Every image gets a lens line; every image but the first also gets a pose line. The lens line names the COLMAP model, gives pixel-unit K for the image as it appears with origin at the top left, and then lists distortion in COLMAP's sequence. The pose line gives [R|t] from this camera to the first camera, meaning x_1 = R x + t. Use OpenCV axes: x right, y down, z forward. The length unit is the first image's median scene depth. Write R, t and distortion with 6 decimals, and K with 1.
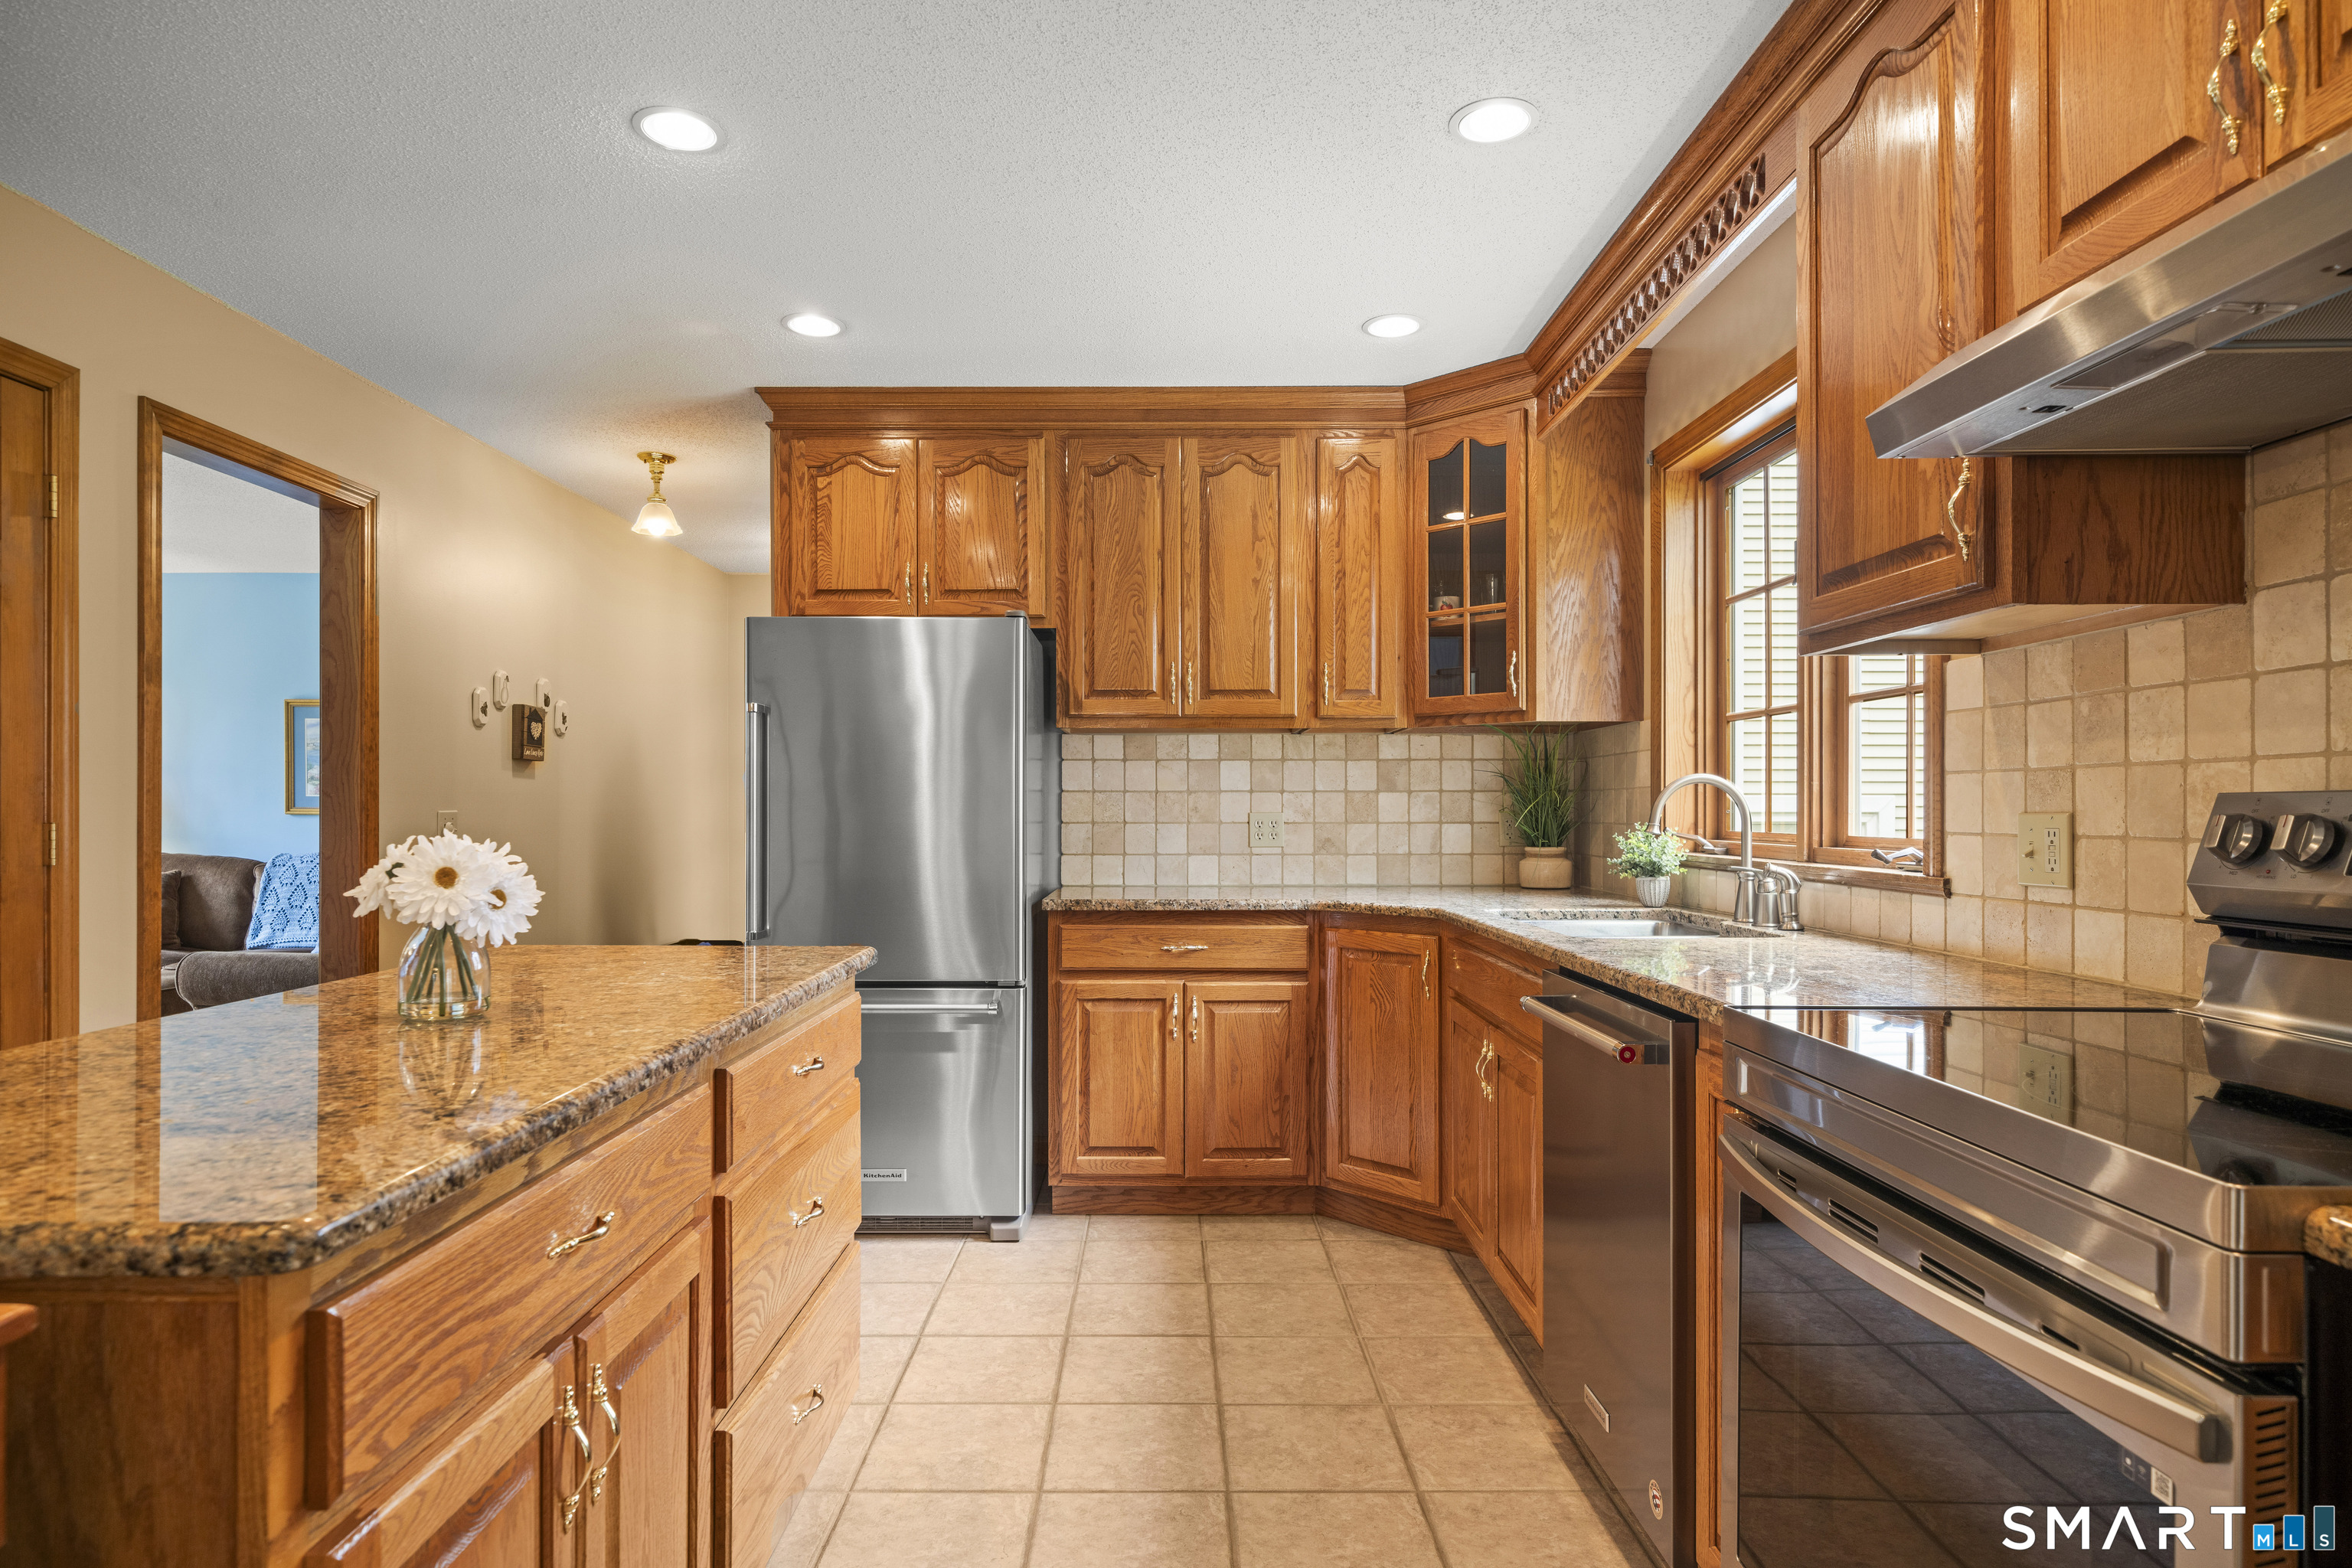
lens RADIAL K [[1295.9, 0, 1167.8], [0, 1295.9, 810.7], [0, 0, 1]] dist [0.002544, 0.000951]
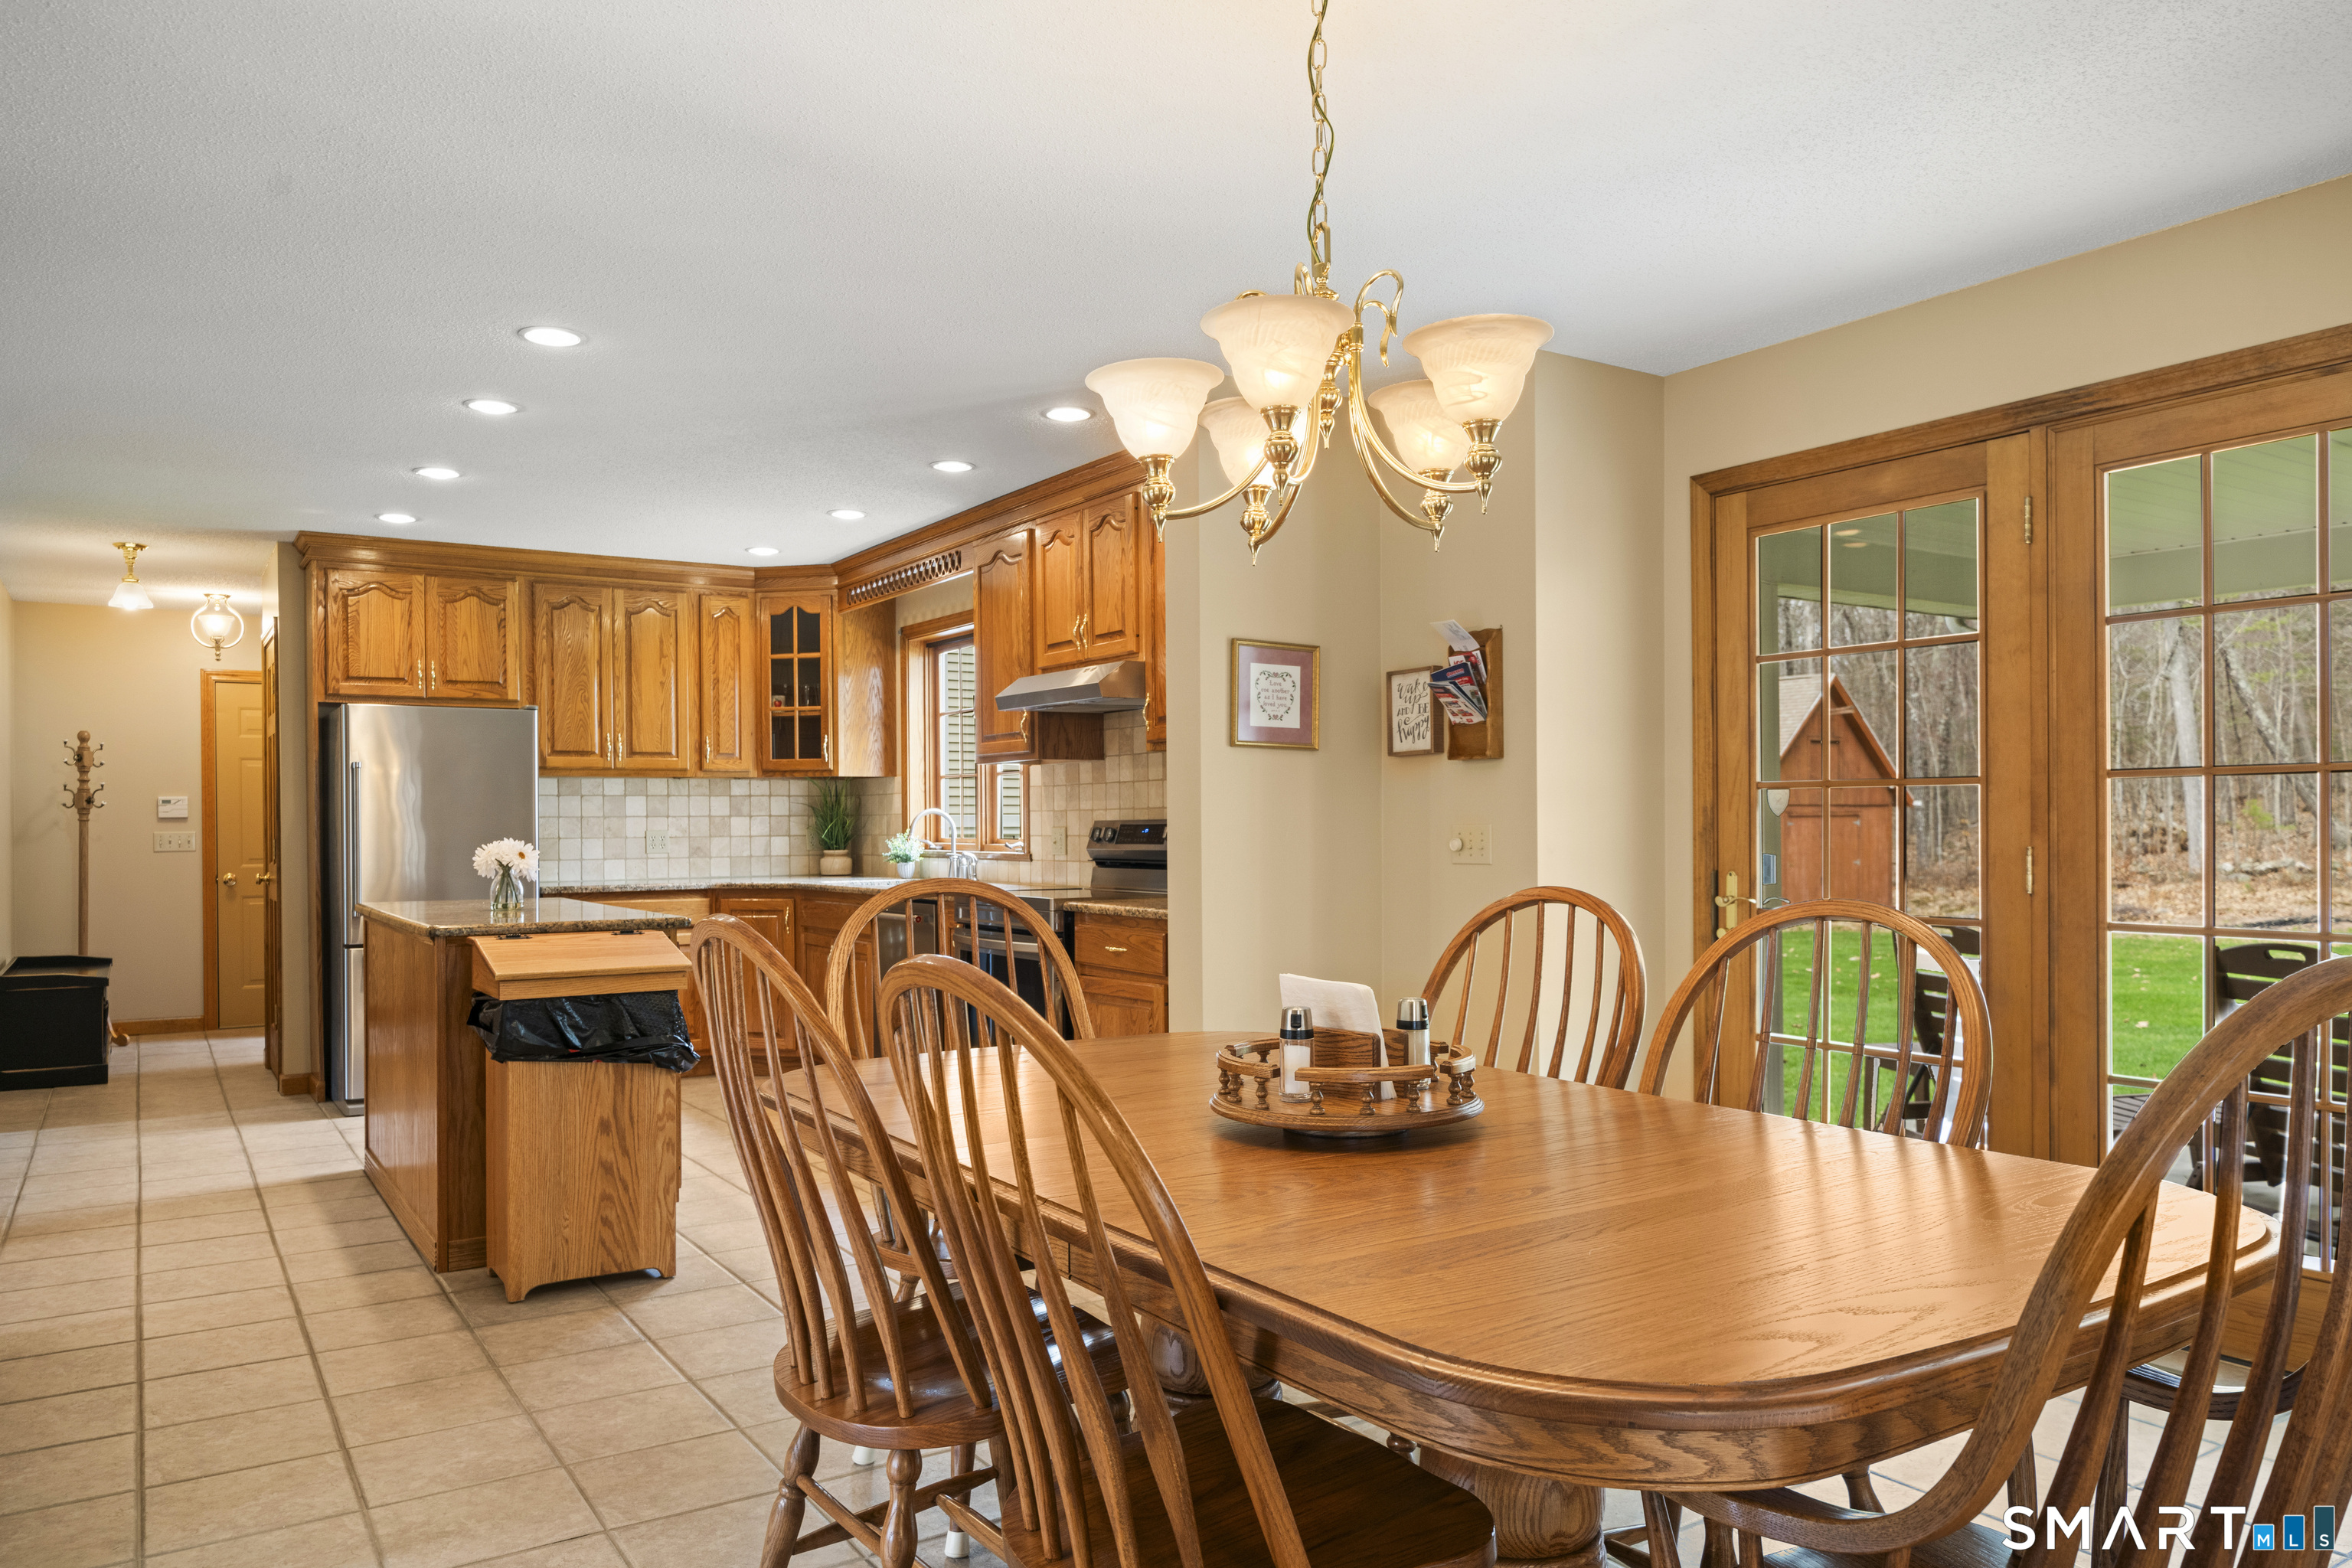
lens RADIAL K [[1603.9, 0, 1173.0], [0, 1603.9, 828.9], [0, 0, 1]] dist [0.001409, 0.001485]
pose [[0.839266, -0.008062, 0.543661, -0.471581], [0.008120, 0.999964, 0.002293, 0.000118], [-0.543661, 0.002490, 0.839301, -0.968701]]
